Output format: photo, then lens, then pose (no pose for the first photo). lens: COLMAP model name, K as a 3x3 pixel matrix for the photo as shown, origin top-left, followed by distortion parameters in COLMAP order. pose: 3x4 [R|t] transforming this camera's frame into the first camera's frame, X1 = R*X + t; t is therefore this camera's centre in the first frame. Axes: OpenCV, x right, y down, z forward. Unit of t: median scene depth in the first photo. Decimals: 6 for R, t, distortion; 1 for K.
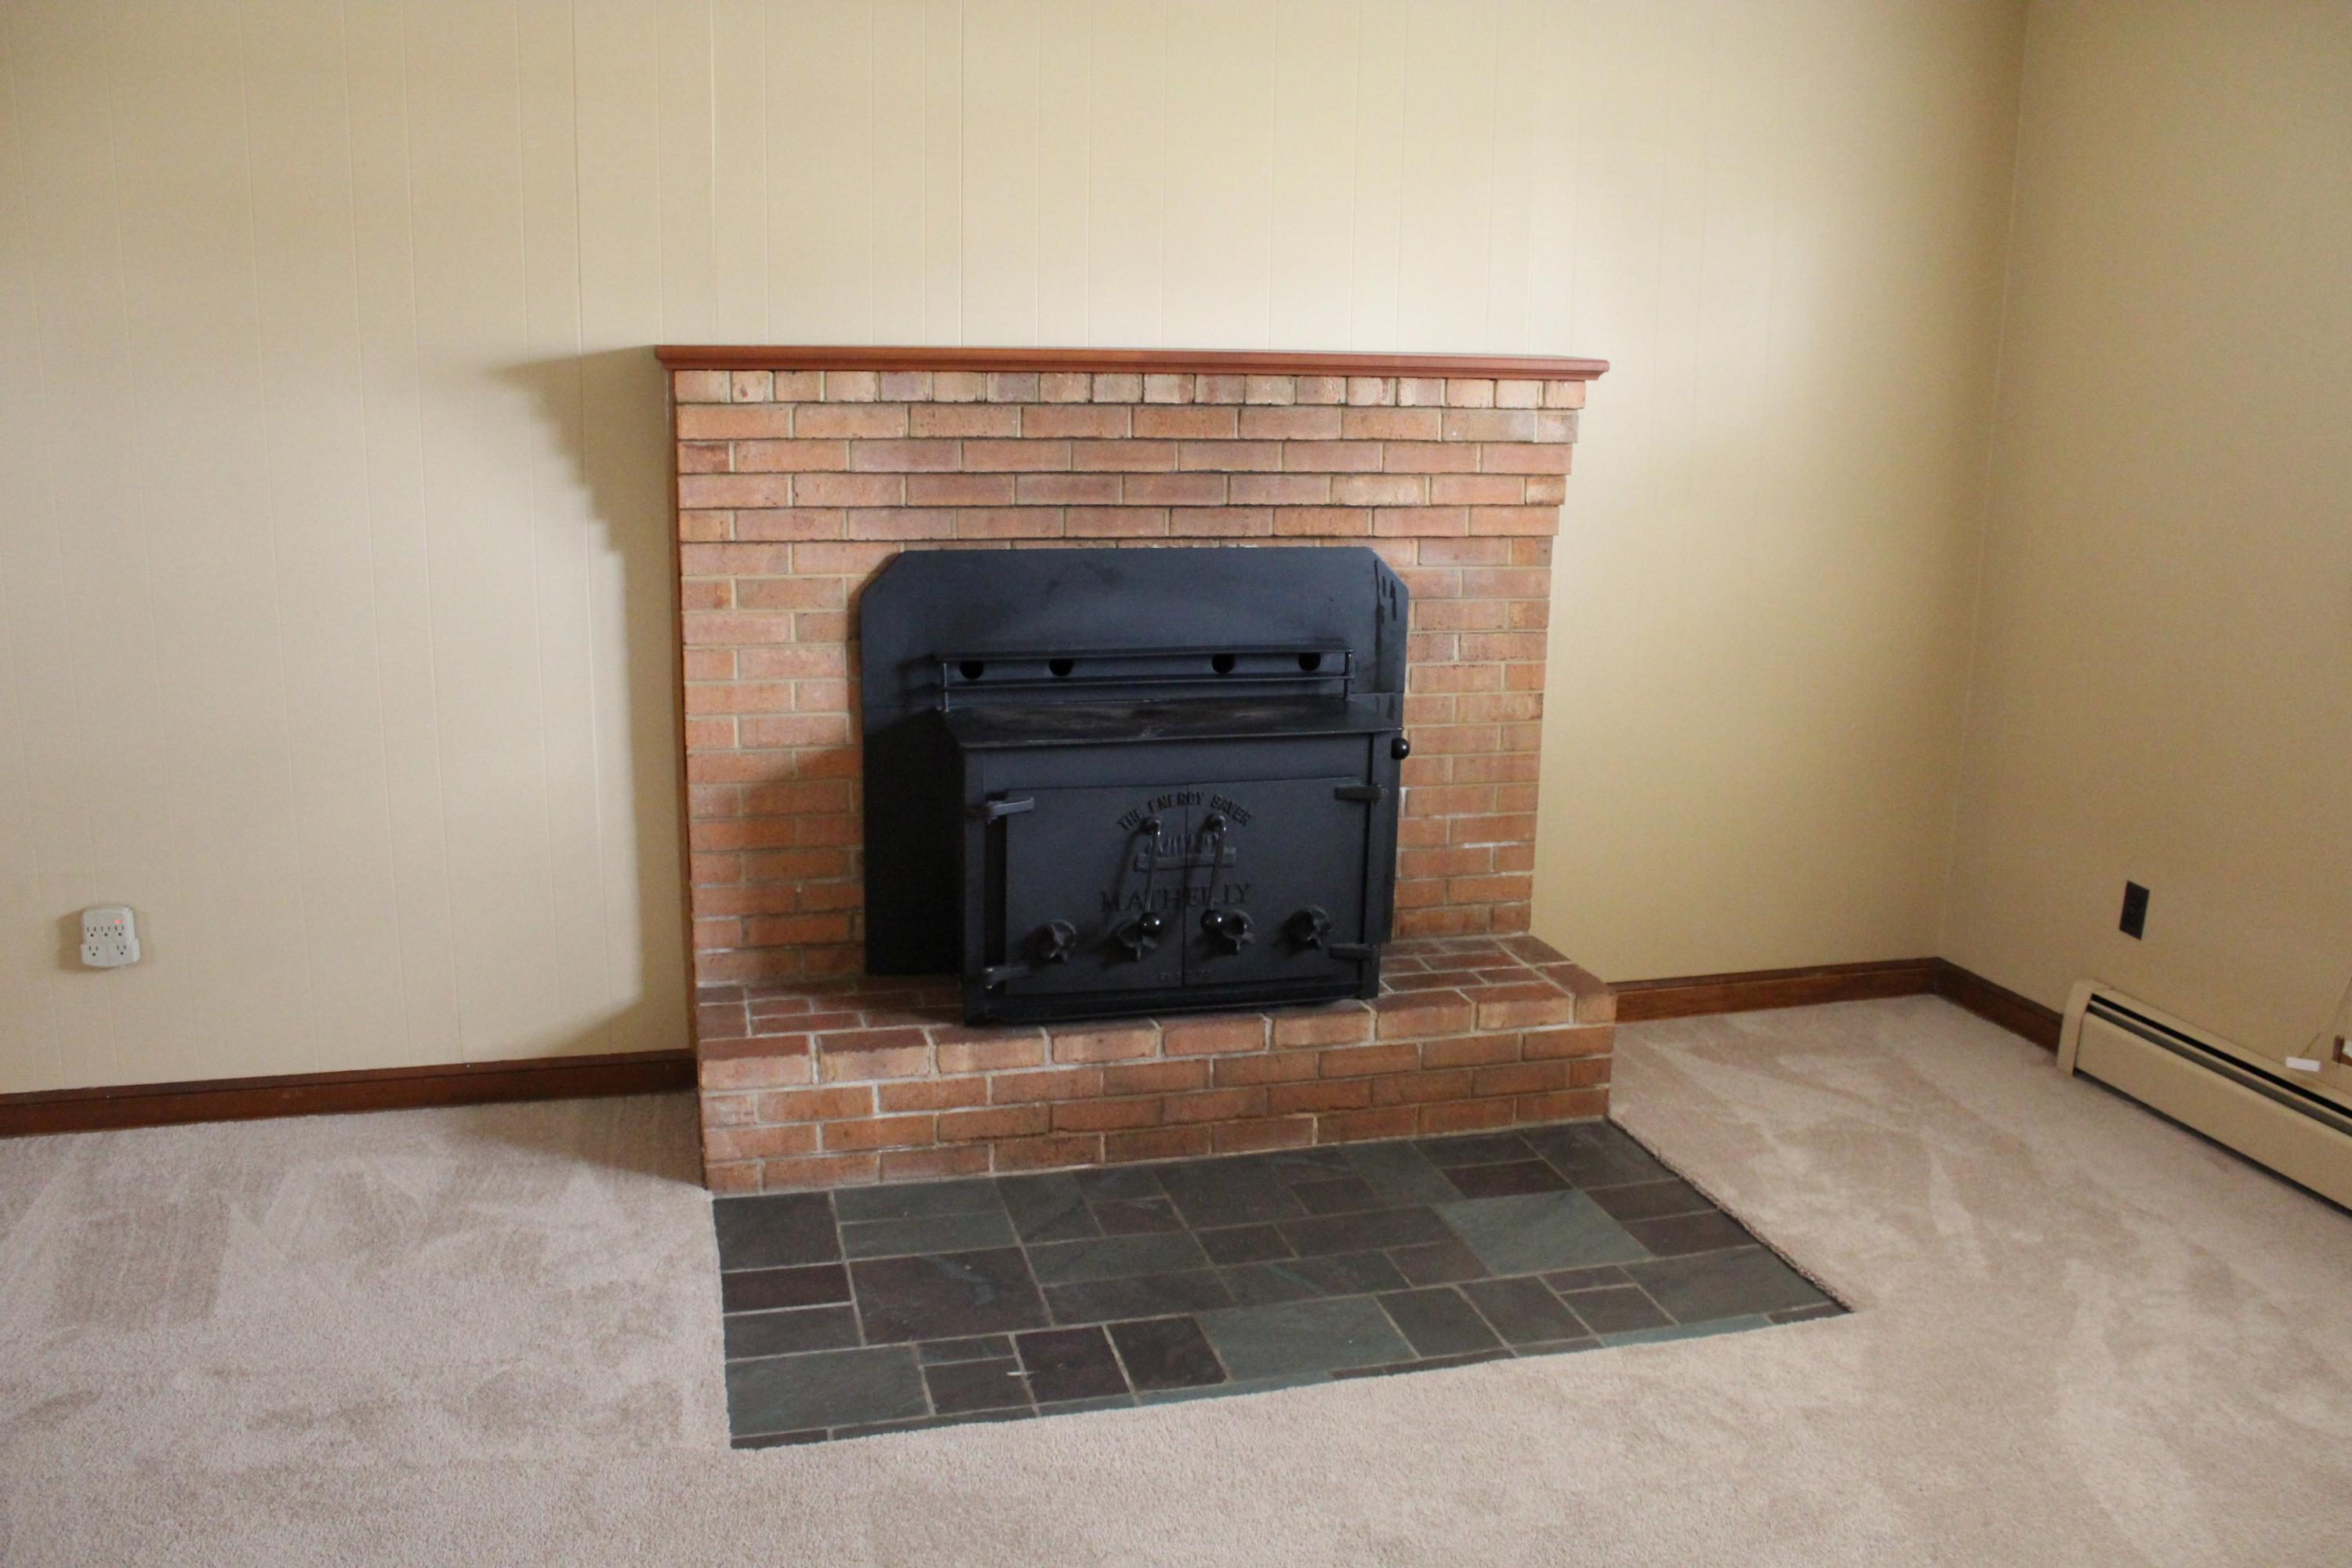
lens RADIAL K [[1928.2, 0, 1176.0], [0, 1928.2, 784.0], [0, 0, 1]] dist [-0.167505, 0.140950]
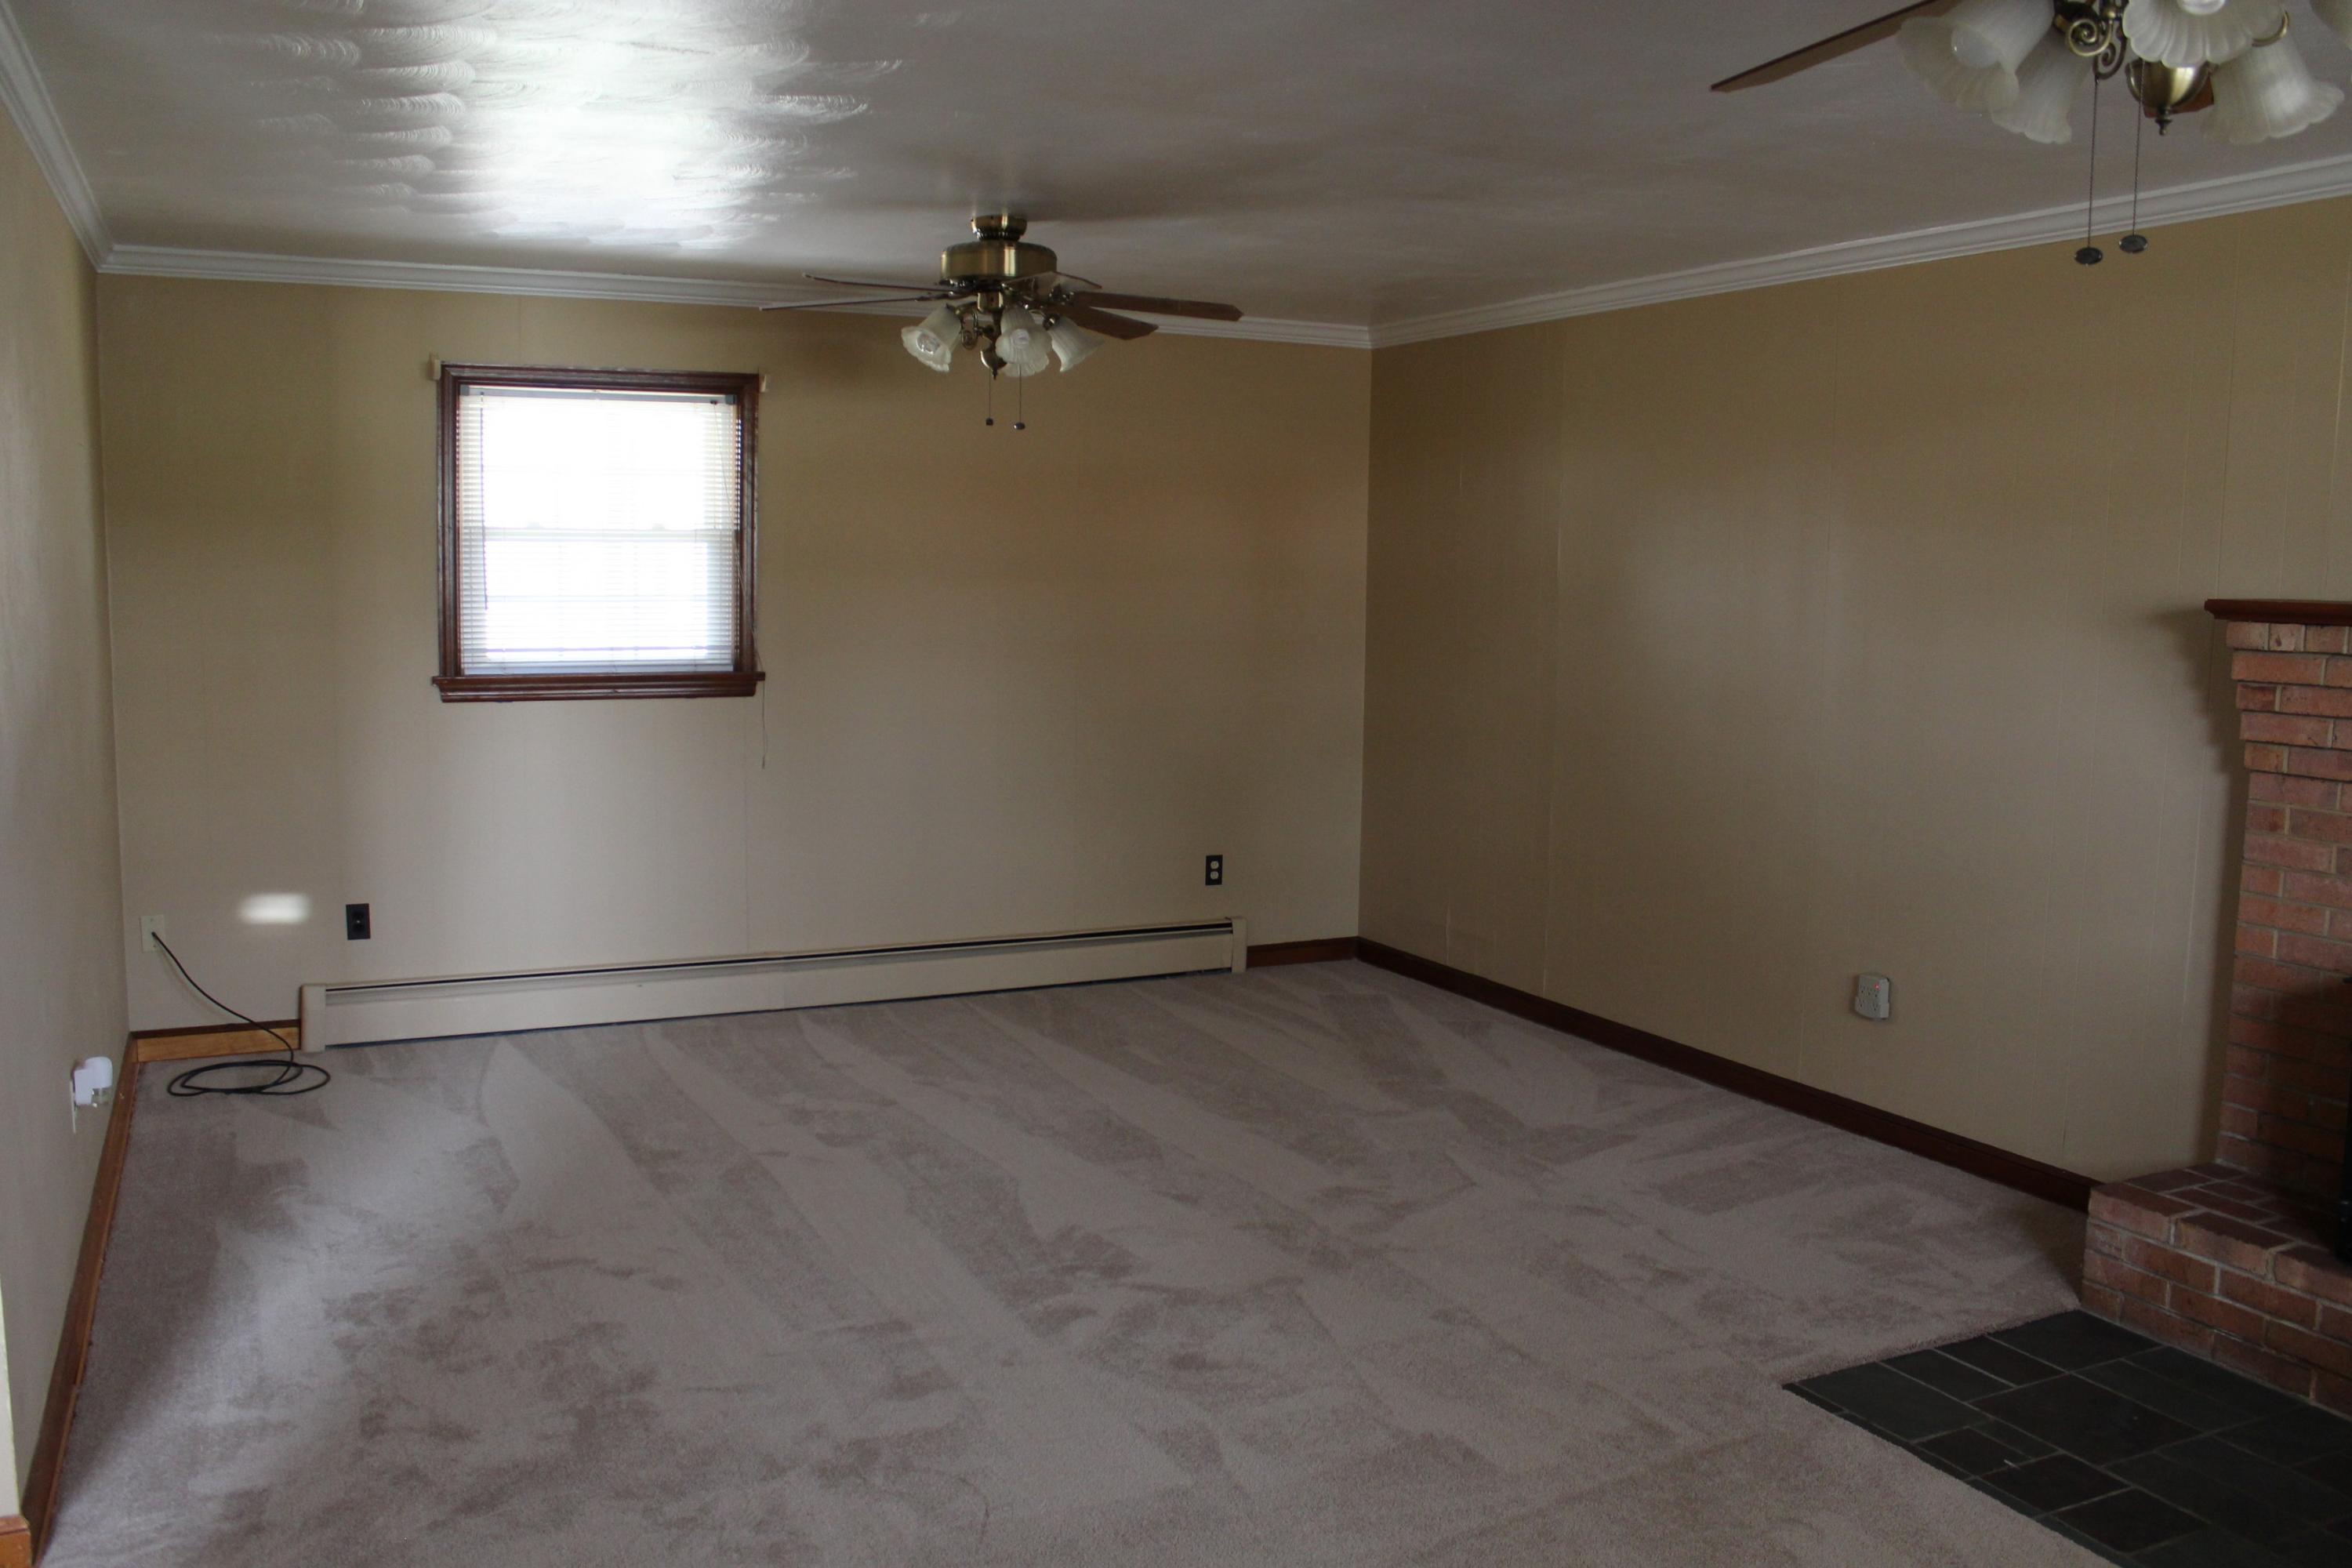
lens RADIAL K [[1928.2, 0, 1176.0], [0, 1928.2, 784.0], [0, 0, 1]] dist [-0.167505, 0.140950]
pose [[0.192482, 0.096751, -0.976519, 0.723393], [-0.222778, 0.973453, 0.052536, -0.033673], [0.955678, 0.207435, 0.208926, 0.152088]]
